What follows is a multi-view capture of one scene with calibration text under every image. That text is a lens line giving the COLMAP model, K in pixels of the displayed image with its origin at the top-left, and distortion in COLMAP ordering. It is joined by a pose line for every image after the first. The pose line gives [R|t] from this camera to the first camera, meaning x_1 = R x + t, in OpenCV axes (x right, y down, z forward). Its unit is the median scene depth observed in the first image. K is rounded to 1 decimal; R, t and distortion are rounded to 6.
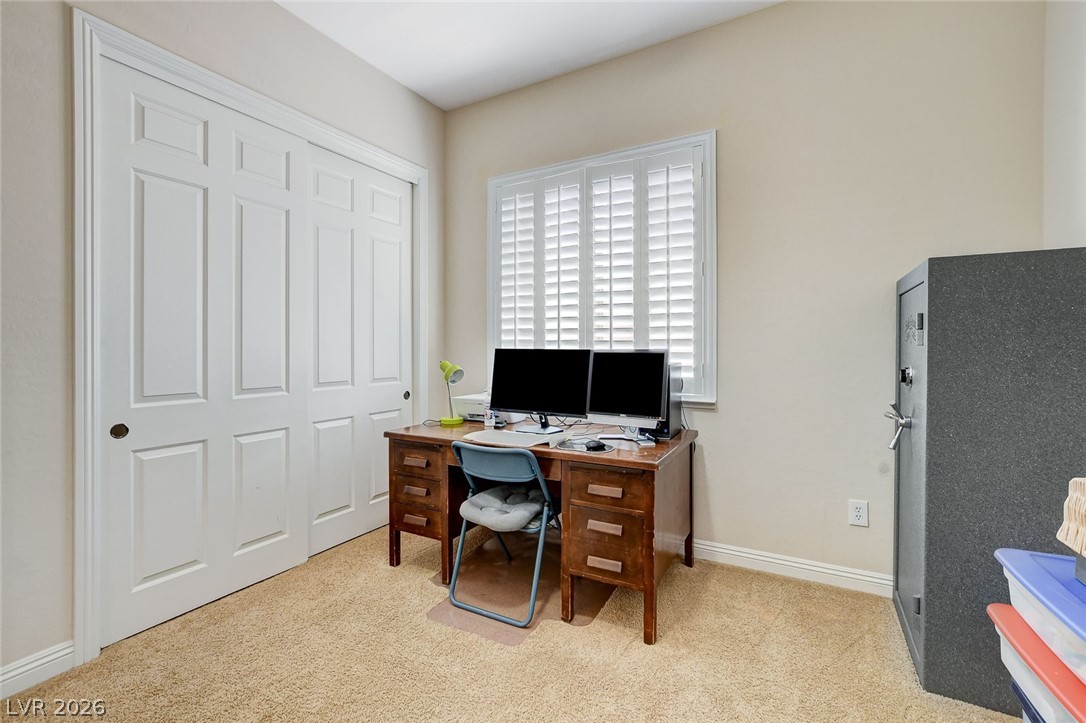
lens RADIAL K [[482.5, 0, 554.6], [0, 482.5, 347.1], [0, 0, 1]] dist [-0.026256, 0.004046]
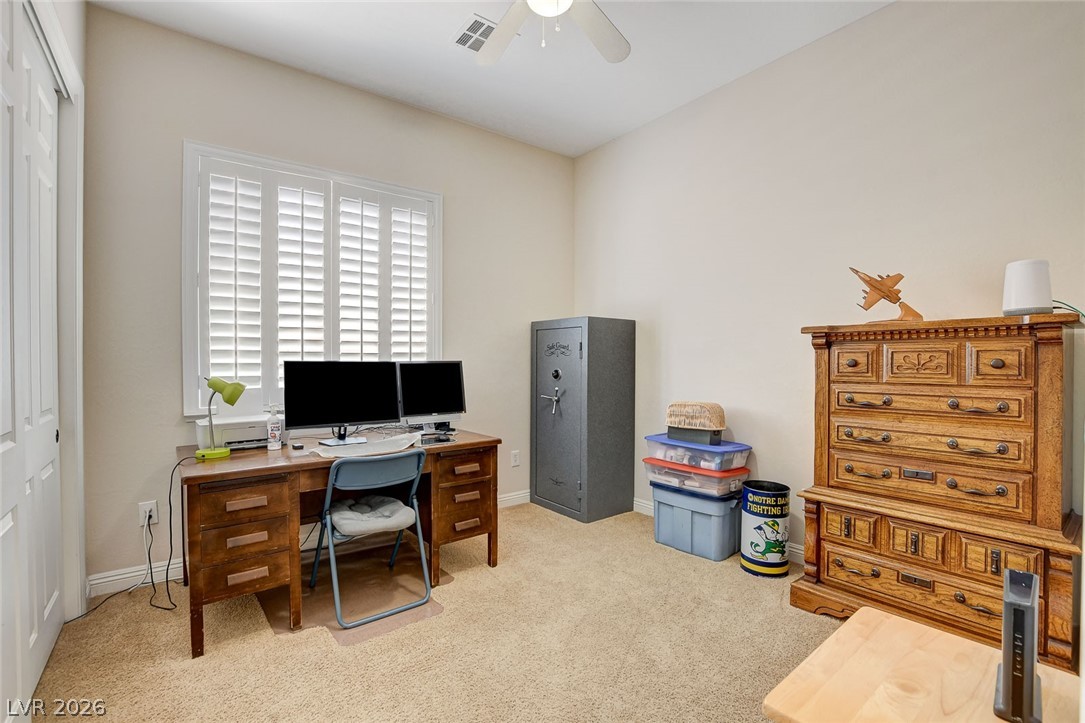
lens RADIAL K [[482.0, 0, 546.8], [0, 482.0, 365.4], [0, 0, 1]] dist [-0.026256, 0.004046]
pose [[0.392619, -0.012850, 0.919612, -0.825666], [0.001276, 0.999909, 0.013428, 0.000507], [-0.919700, -0.004099, 0.392599, 0.235923]]
